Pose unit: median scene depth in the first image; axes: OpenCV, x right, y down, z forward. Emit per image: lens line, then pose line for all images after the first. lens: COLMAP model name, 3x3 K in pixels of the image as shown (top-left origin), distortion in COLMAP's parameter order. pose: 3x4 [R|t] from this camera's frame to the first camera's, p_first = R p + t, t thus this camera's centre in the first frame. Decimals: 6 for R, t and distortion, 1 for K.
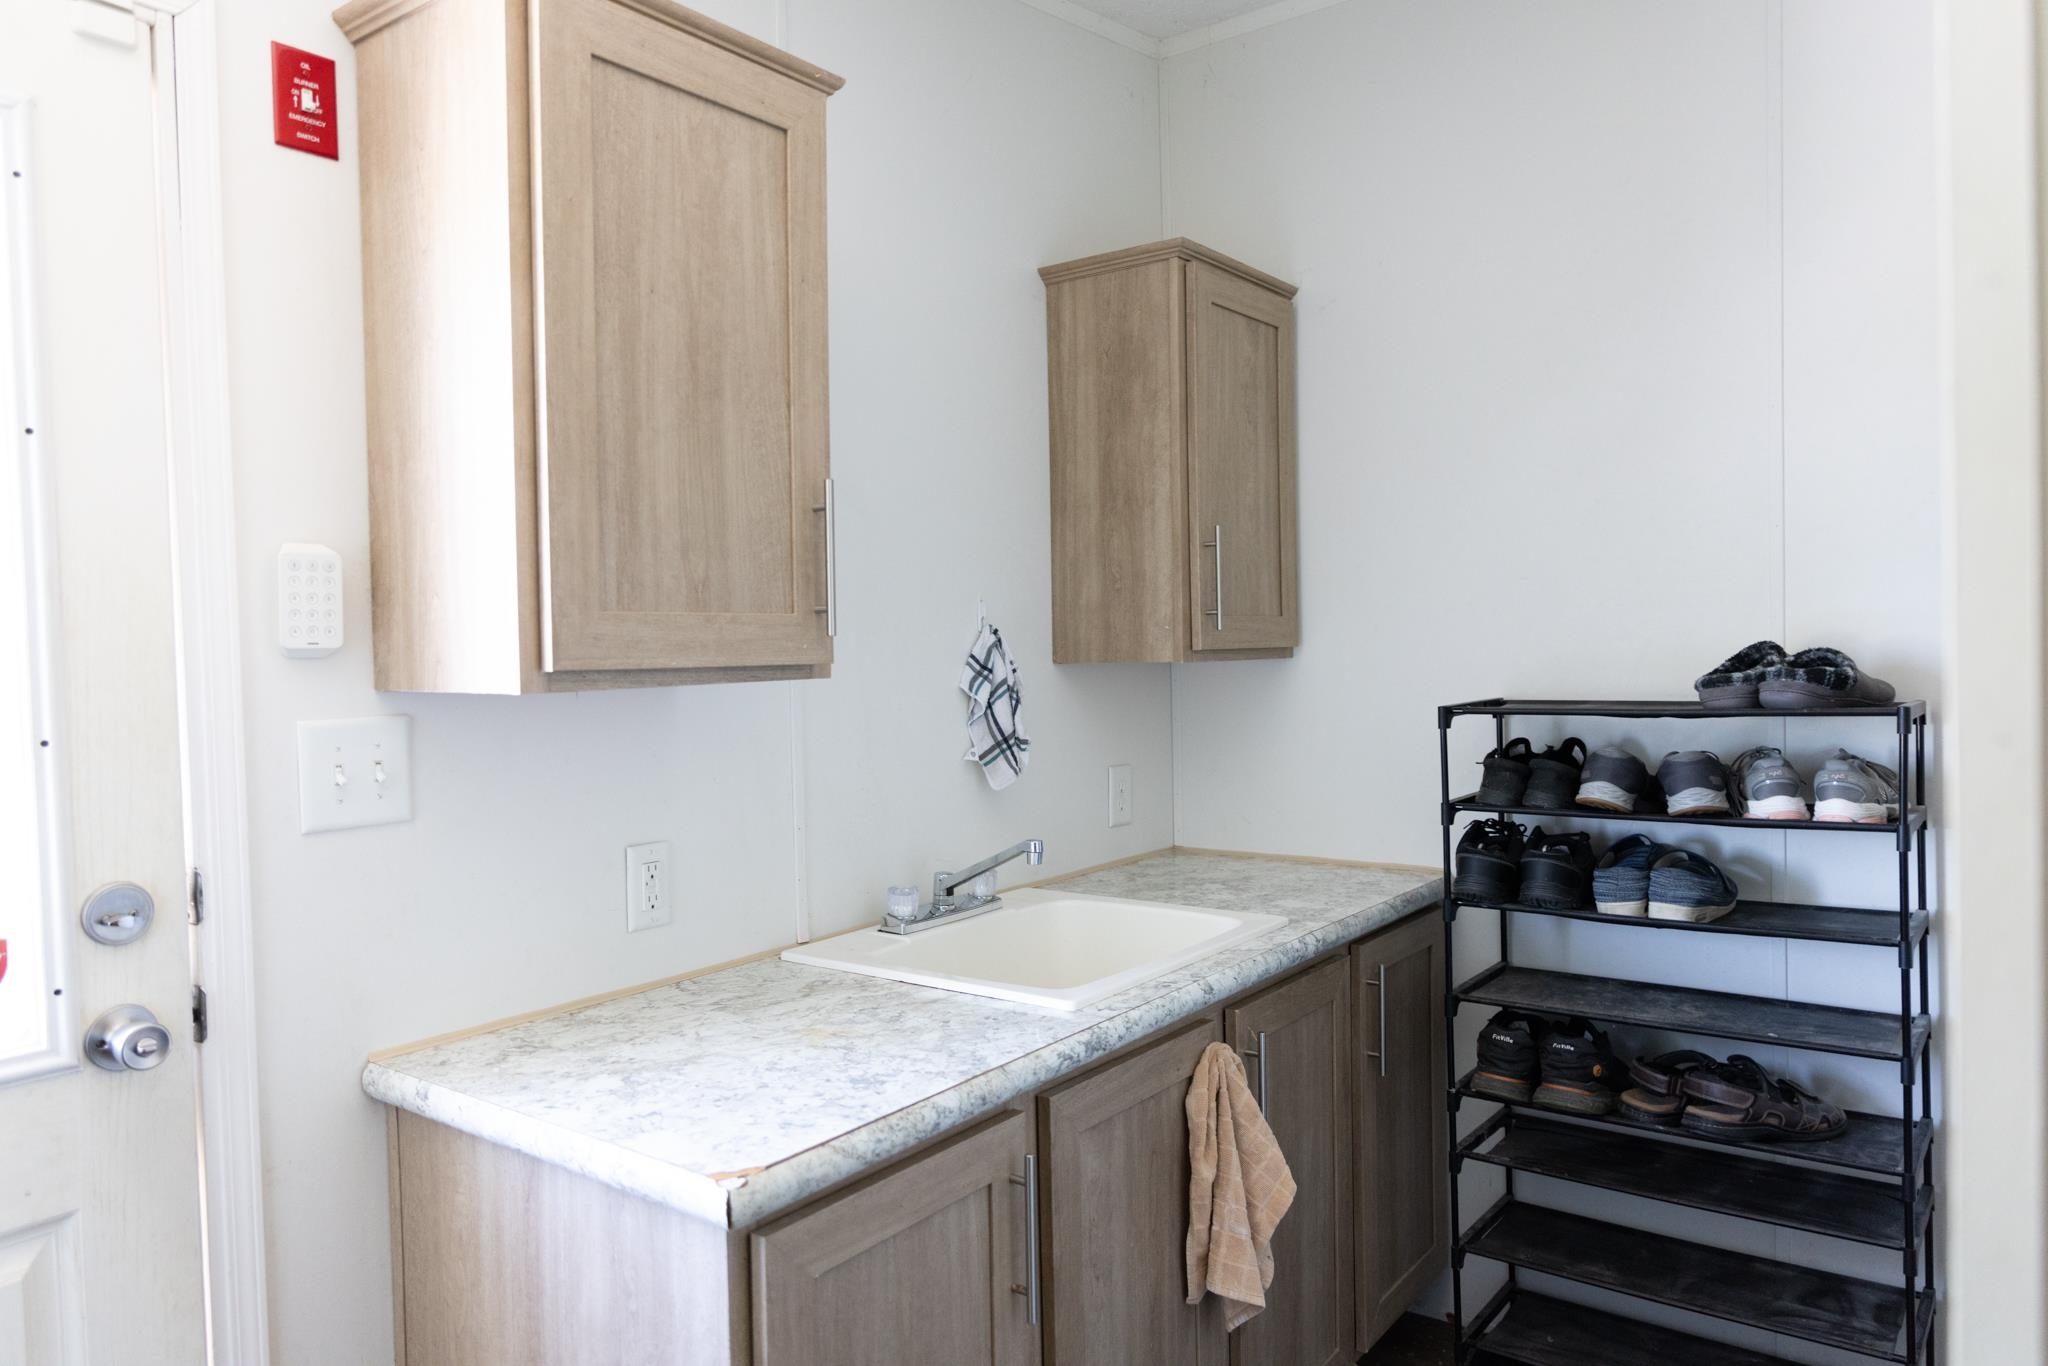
lens RADIAL K [[1388.2, 0, 1023.2], [0, 1388.2, 679.3], [0, 0, 1]] dist [-0.005012, 0.003470]
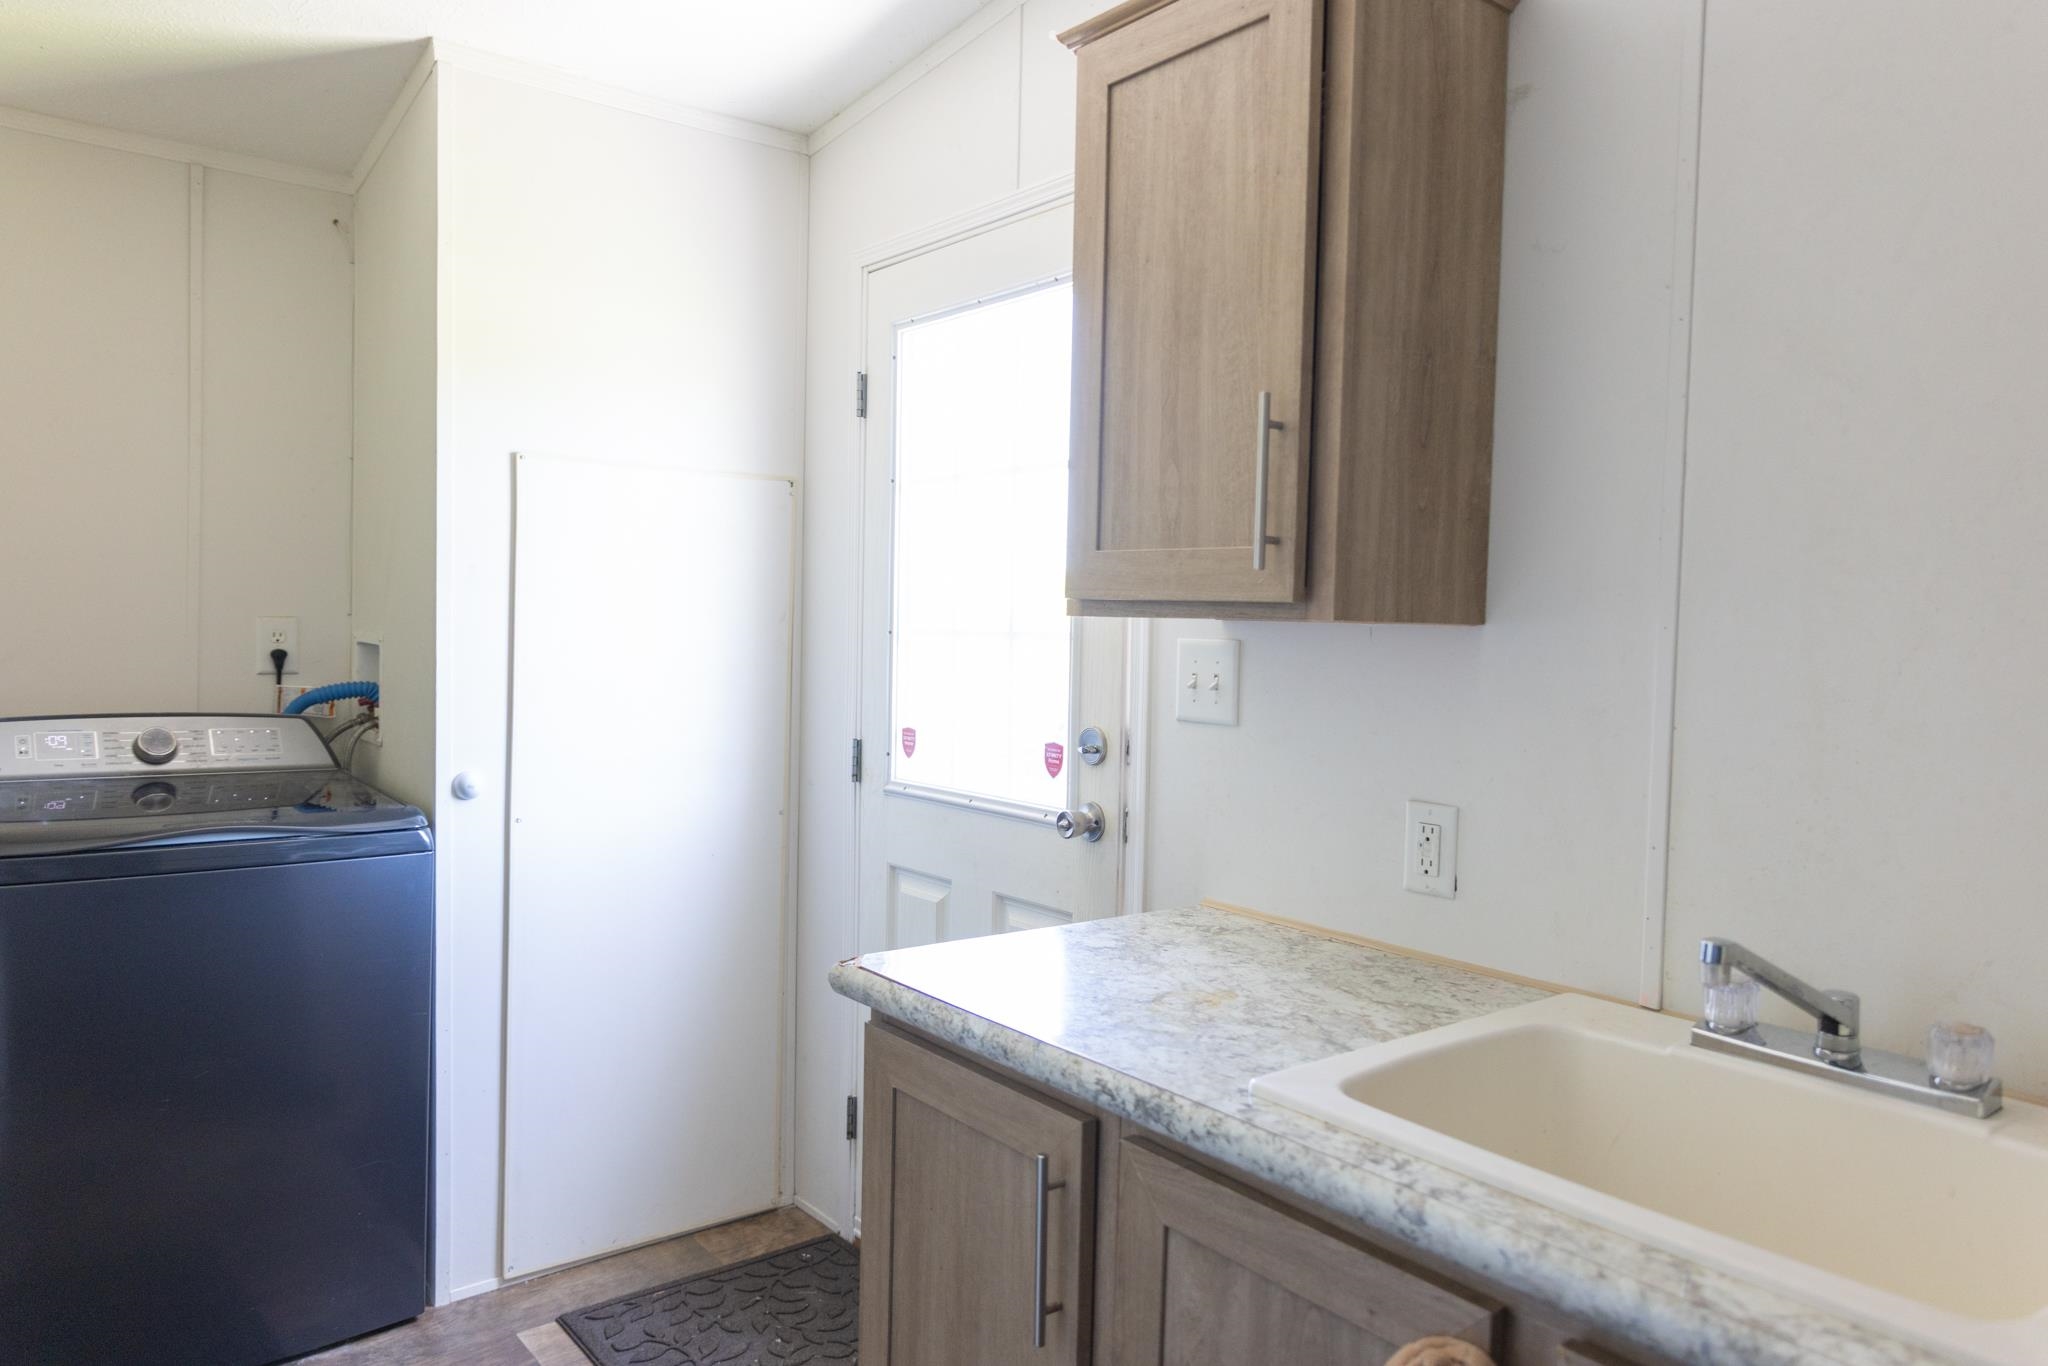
lens RADIAL K [[1388.2, 0, 1024.2], [0, 1388.2, 681.7], [0, 0, 1]] dist [-0.005012, 0.003470]
pose [[-0.272165, 0.055482, -0.960650, 0.806965], [-0.048726, 0.996261, 0.071344, -0.016862], [0.961016, 0.066226, -0.268444, 1.165780]]
